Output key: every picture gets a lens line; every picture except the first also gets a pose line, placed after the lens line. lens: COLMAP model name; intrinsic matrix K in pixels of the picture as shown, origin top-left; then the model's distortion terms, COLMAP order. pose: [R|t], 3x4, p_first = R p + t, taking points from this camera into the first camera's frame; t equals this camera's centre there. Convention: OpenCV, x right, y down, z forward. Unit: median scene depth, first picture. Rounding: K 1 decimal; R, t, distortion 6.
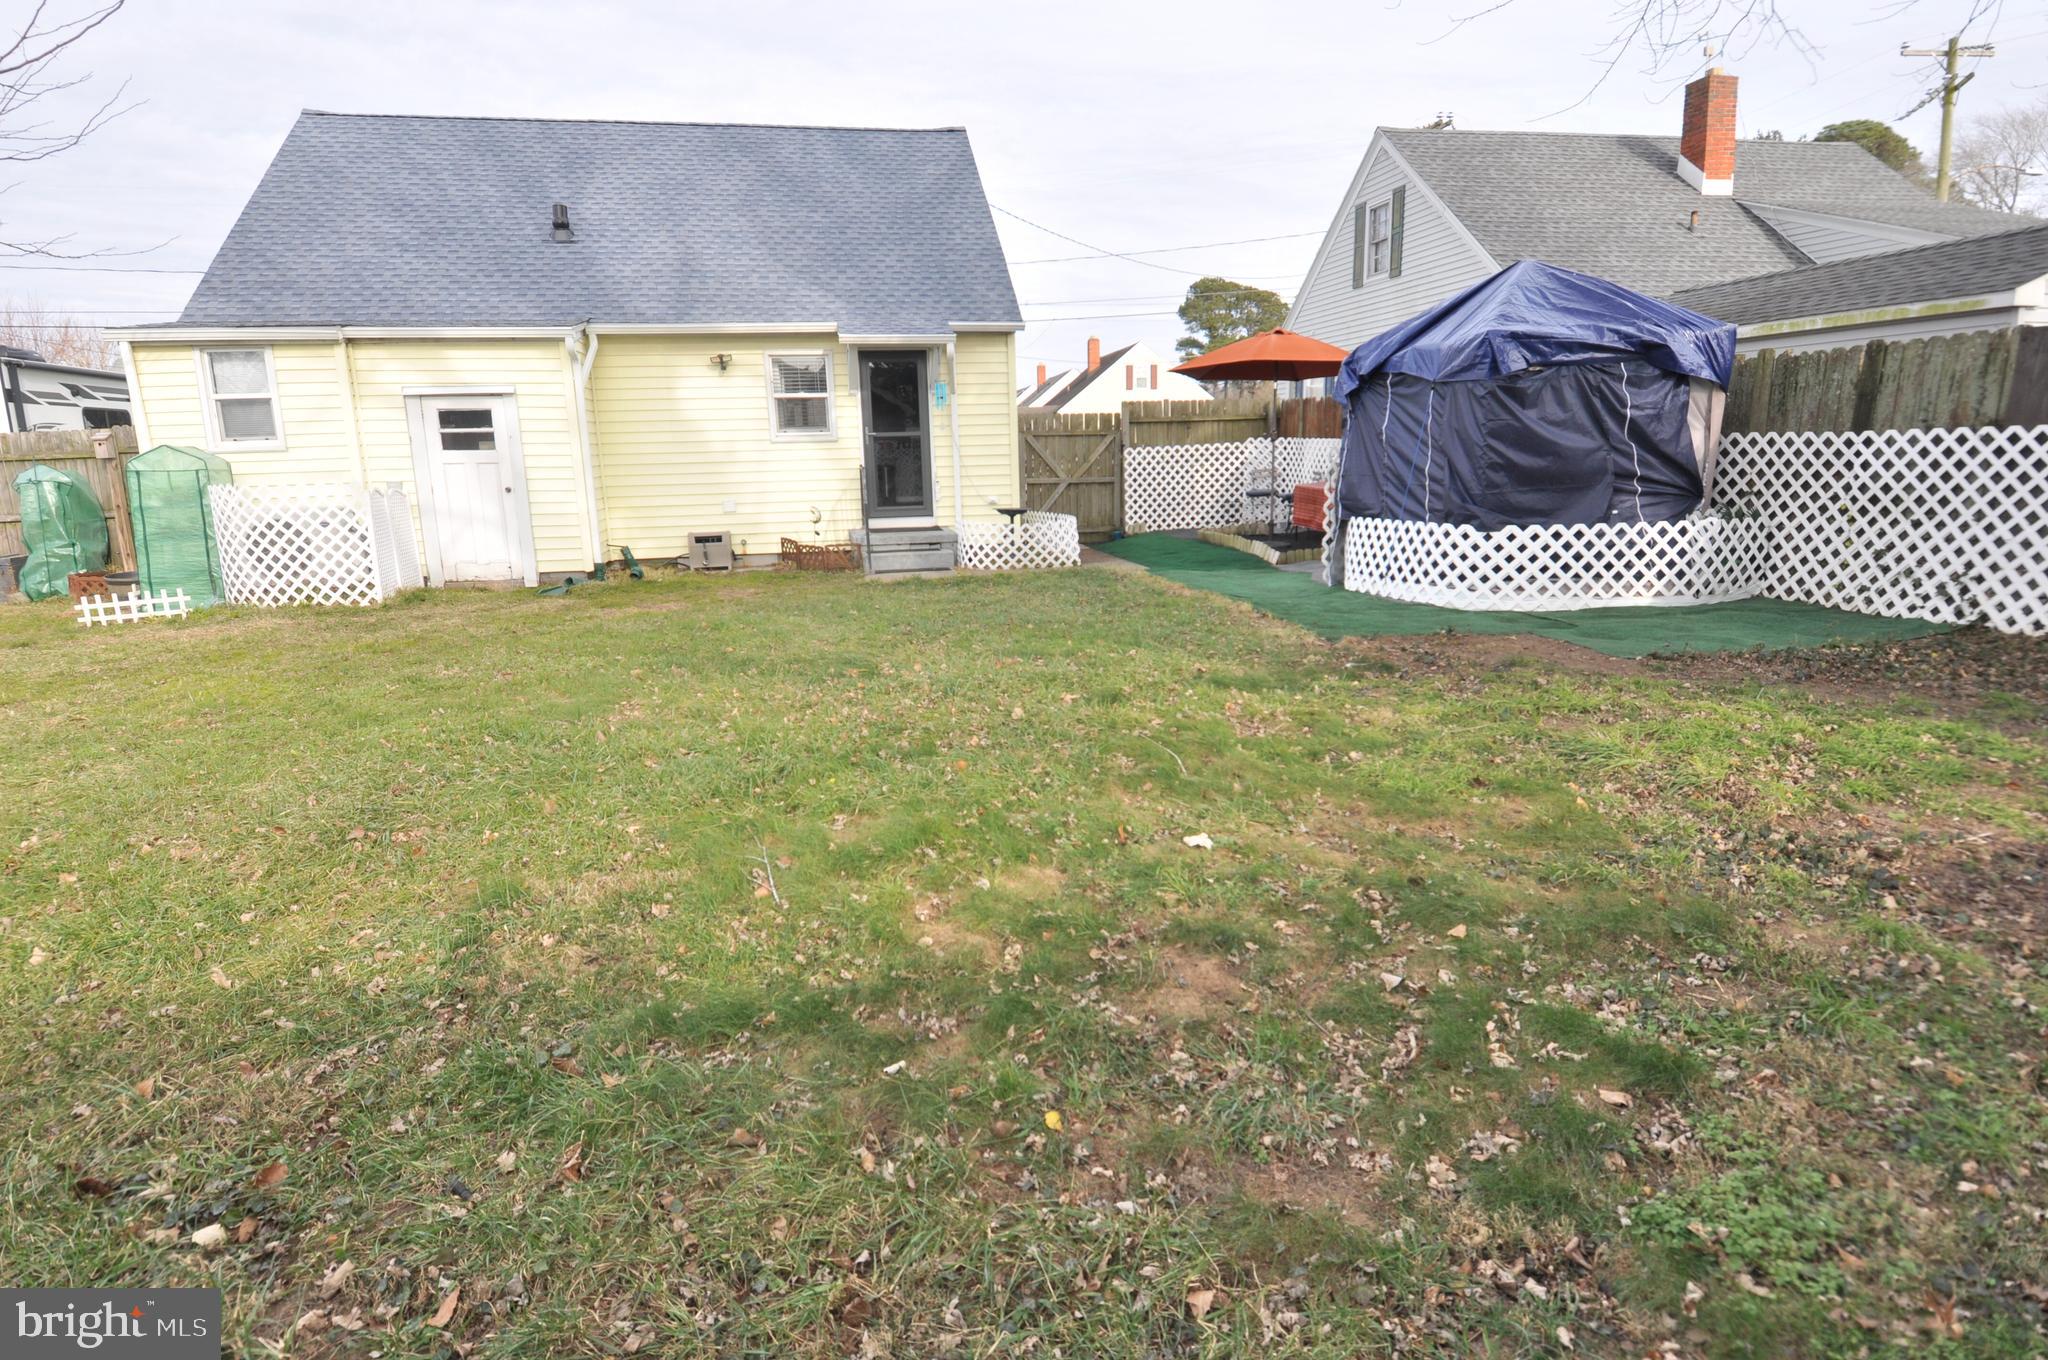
lens RADIAL K [[1041.3, 0, 1010.2], [0, 1041.3, 680.8], [0, 0, 1]] dist [0.034053, -0.046360]
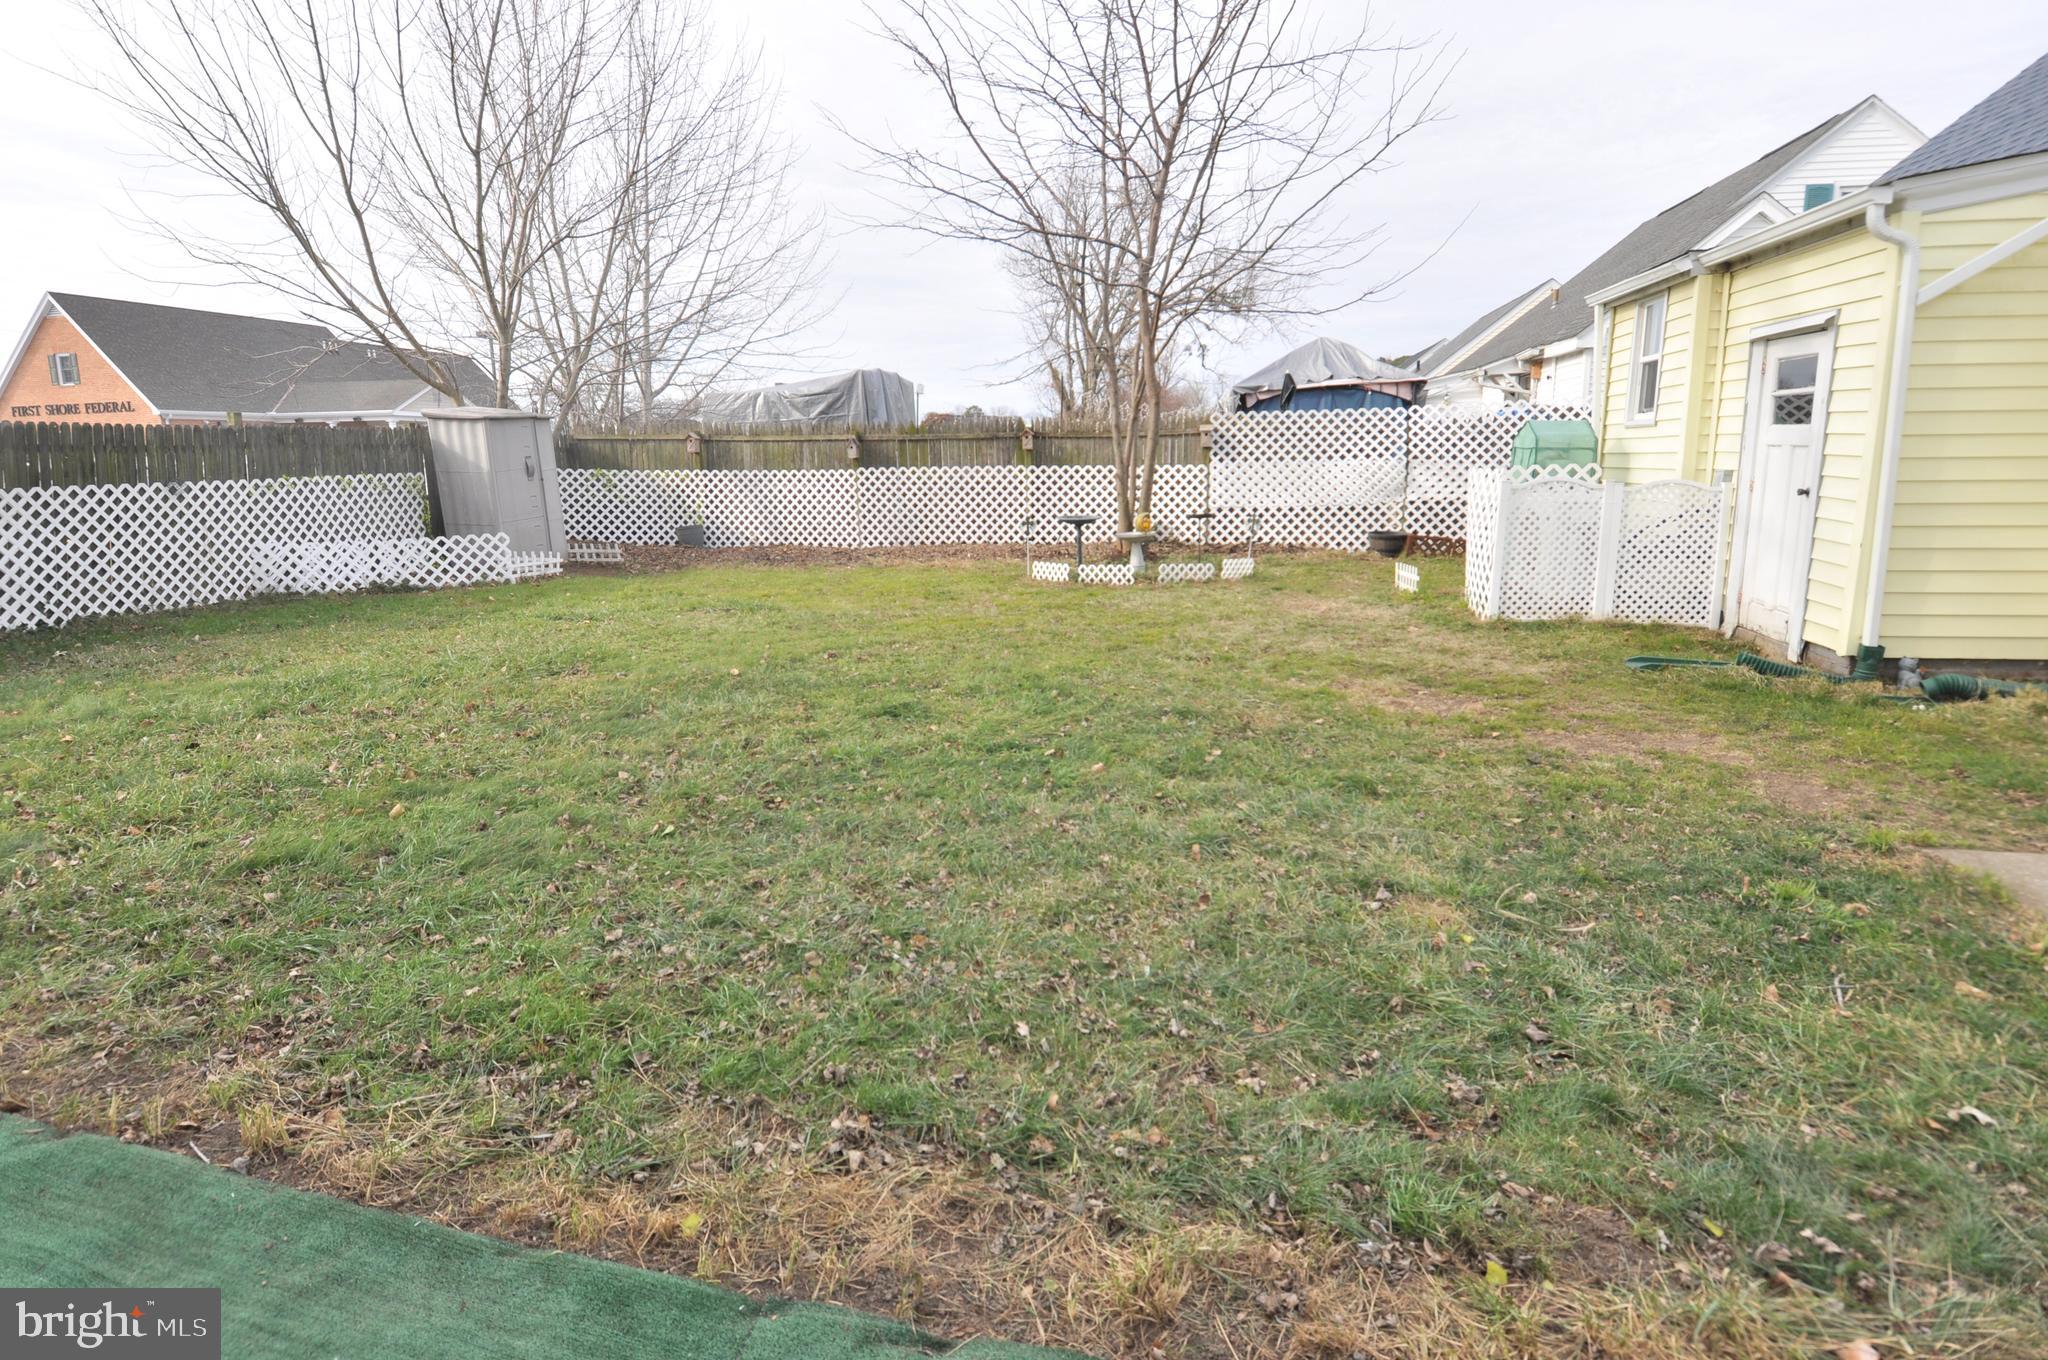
lens RADIAL K [[1041.3, 0, 1010.2], [0, 1041.3, 680.8], [0, 0, 1]] dist [0.034053, -0.046360]
pose [[-0.386407, 0.227833, -0.893746, 0.214796], [-0.164510, 0.936447, 0.309843, -0.171644], [0.907539, 0.266756, -0.324369, 0.728887]]
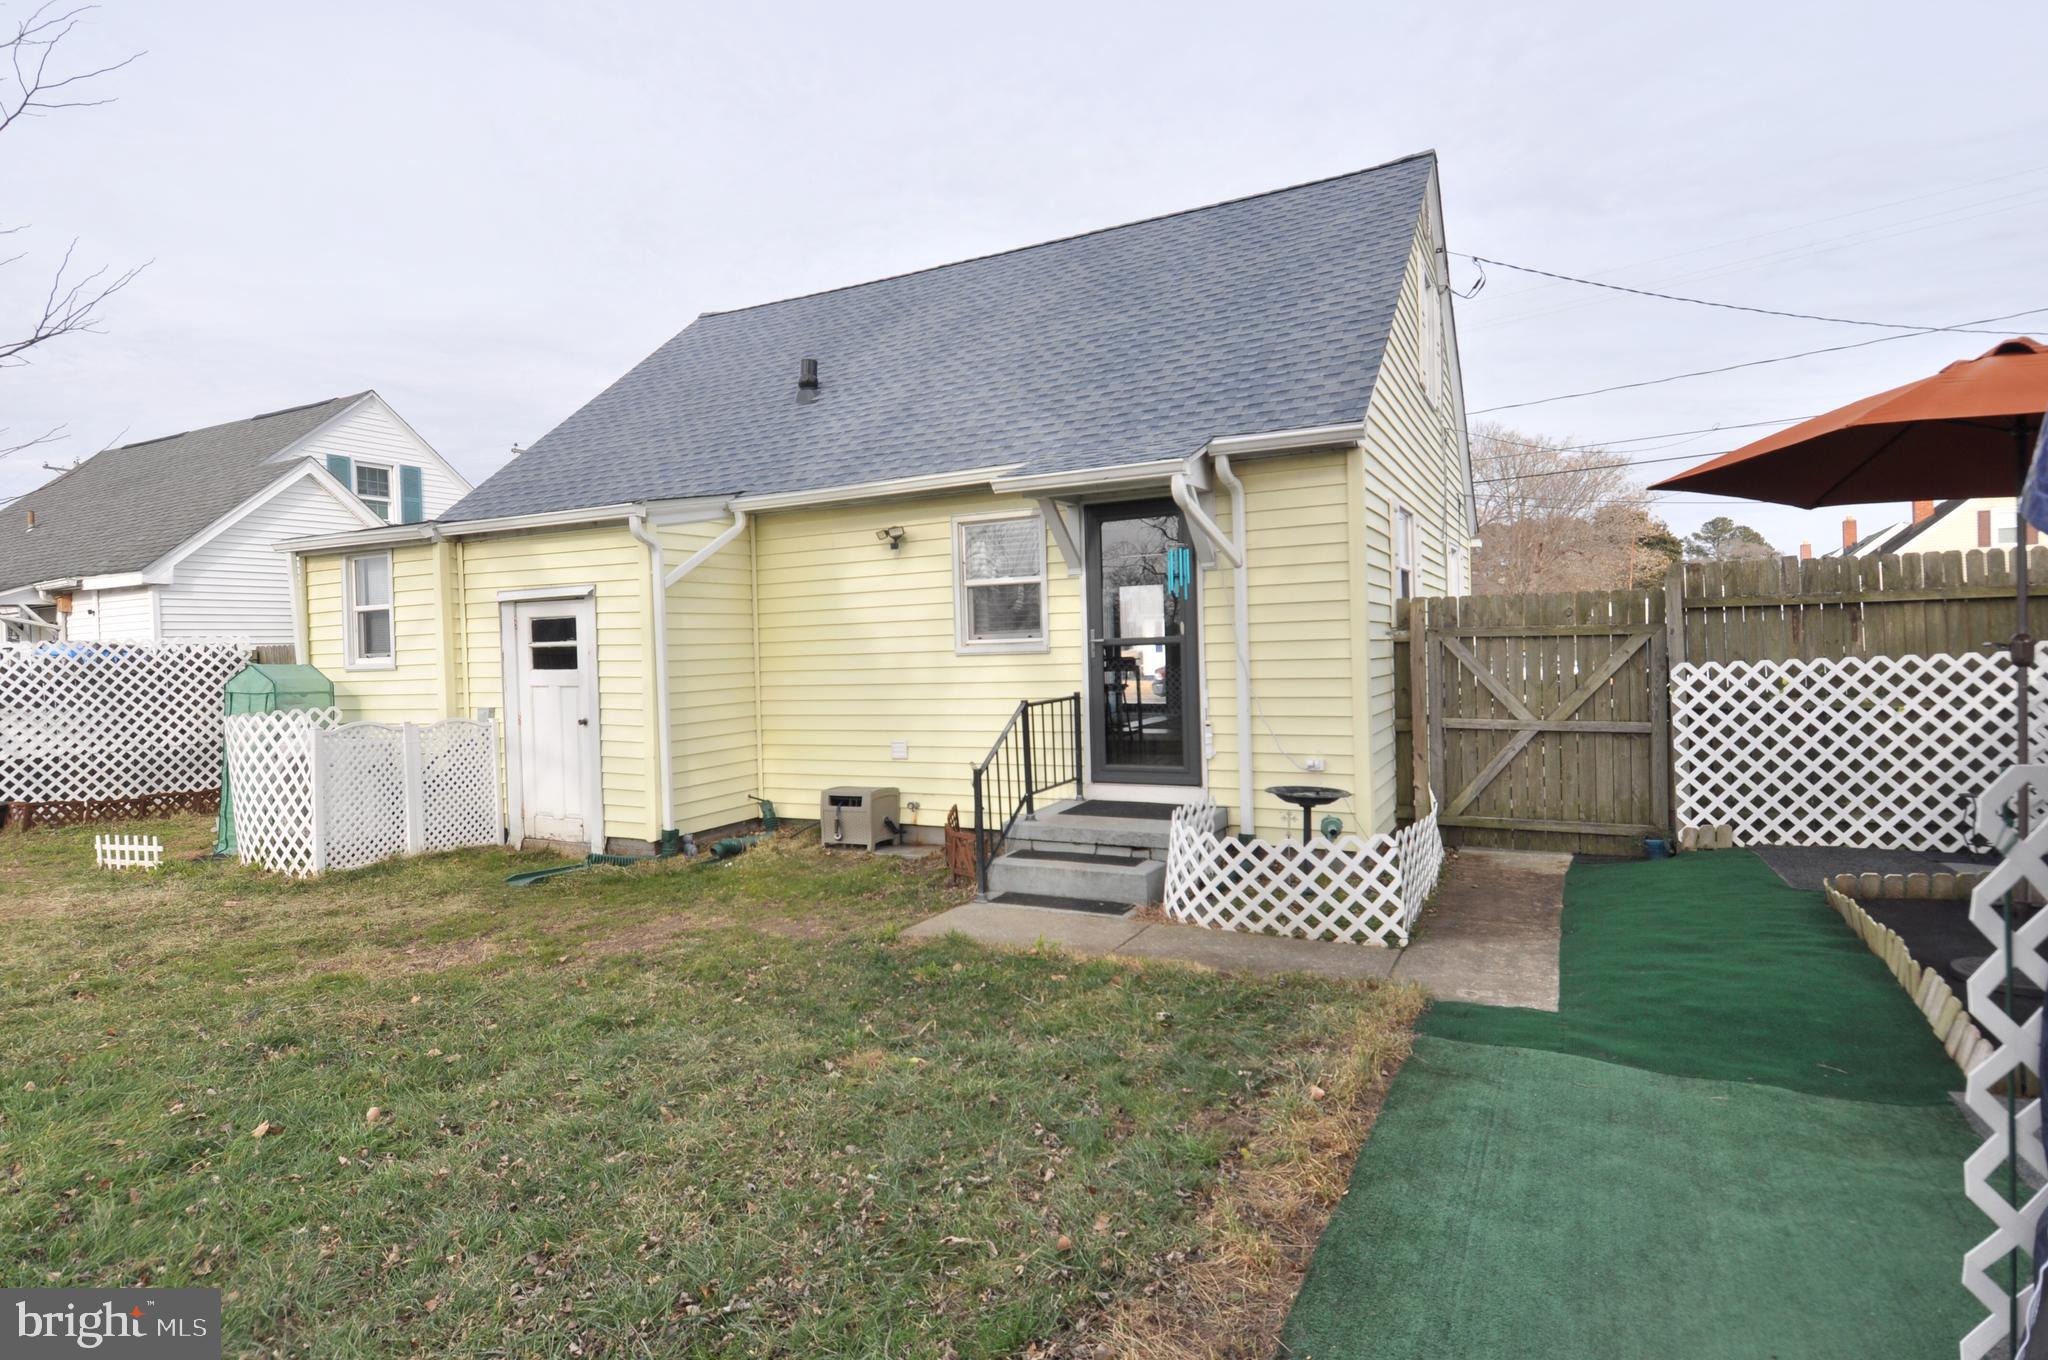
lens RADIAL K [[1041.3, 0, 1010.2], [0, 1041.3, 680.8], [0, 0, 1]] dist [0.034053, -0.046360]
pose [[0.783533, 0.022939, -0.620927, 0.195040], [-0.125015, 0.984703, -0.121375, -0.142426], [0.608644, 0.172727, 0.774415, 0.540906]]
